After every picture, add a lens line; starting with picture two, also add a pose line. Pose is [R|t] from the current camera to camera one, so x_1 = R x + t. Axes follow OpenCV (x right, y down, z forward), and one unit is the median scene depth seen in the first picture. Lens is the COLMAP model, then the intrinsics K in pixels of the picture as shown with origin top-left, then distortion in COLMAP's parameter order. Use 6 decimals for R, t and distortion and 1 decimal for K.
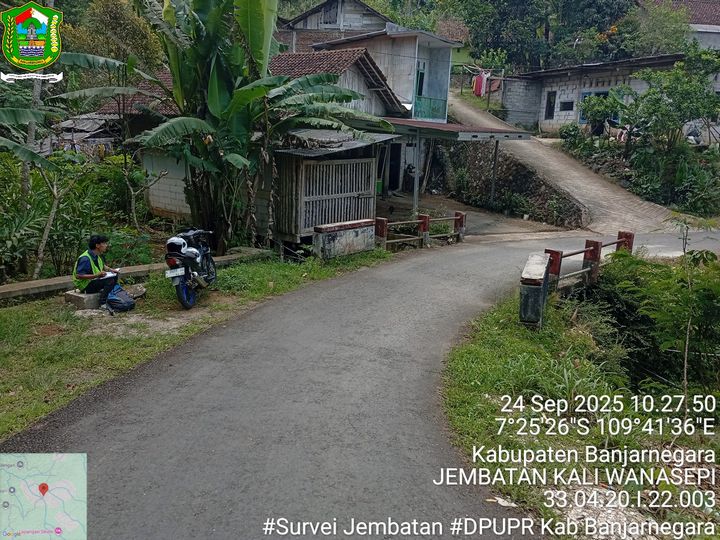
lens RADIAL K [[553.8, 0, 356.3], [0, 553.8, 270.5], [0, 0, 1]] dist [0.104200, -0.221306]
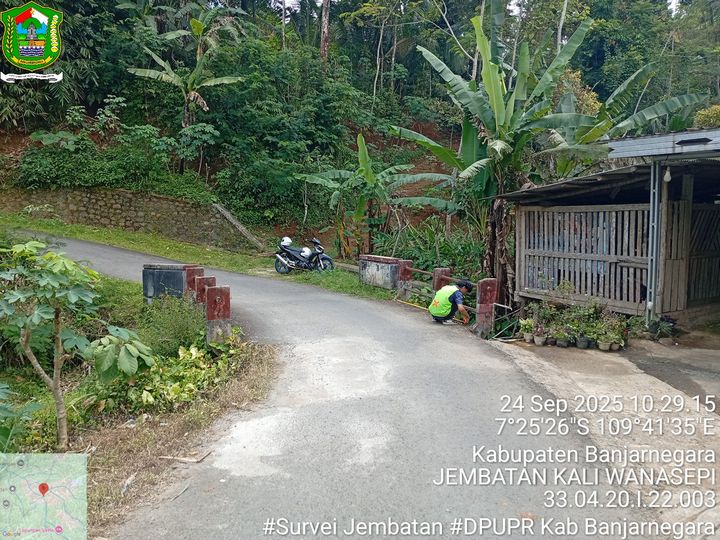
lens RADIAL K [[553.8, 0, 356.3], [0, 553.8, 270.5], [0, 0, 1]] dist [0.104200, -0.221306]
pose [[-0.344121, 0.066960, -0.936535, 0.622440], [-0.237944, 0.958674, 0.155973, -0.135183], [0.908275, 0.276517, -0.313967, 0.818197]]
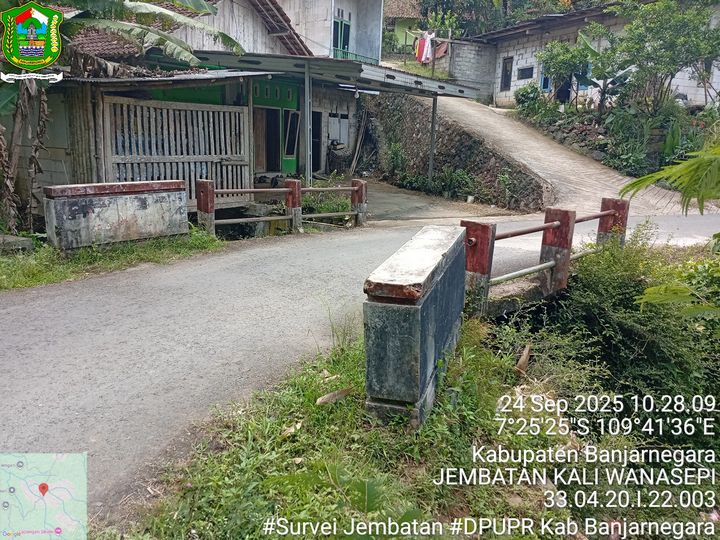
lens RADIAL K [[552.3, 0, 360.0], [0, 552.3, 270.0], [0, 0, 1]] dist [0.109013, -0.224200]
pose [[0.998191, -0.008311, 0.059538, 0.115537], [0.008715, 0.999941, -0.006537, 0.003260], [-0.059480, 0.007044, 0.998205, 0.275959]]
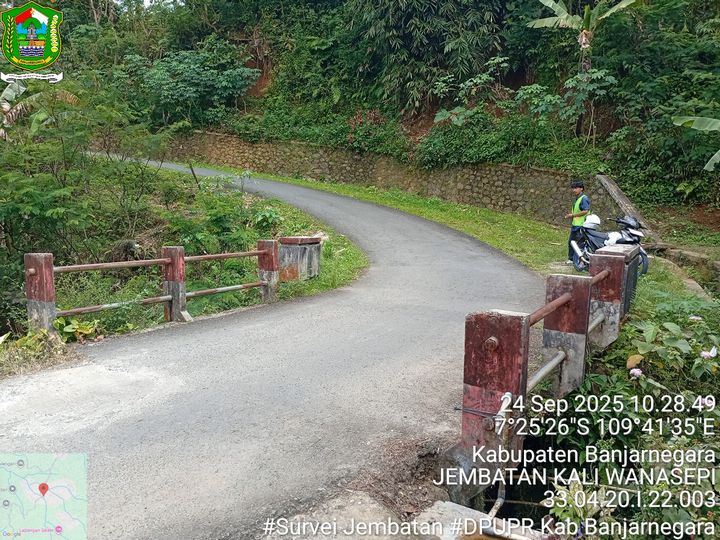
lens RADIAL K [[553.8, 0, 356.3], [0, 553.8, 270.5], [0, 0, 1]] dist [0.104200, -0.221306]
pose [[-0.964631, 0.001383, -0.263600, 0.224153], [-0.091109, 0.936610, 0.338321, -0.138946], [0.247358, 0.350371, -0.903357, 0.894154]]
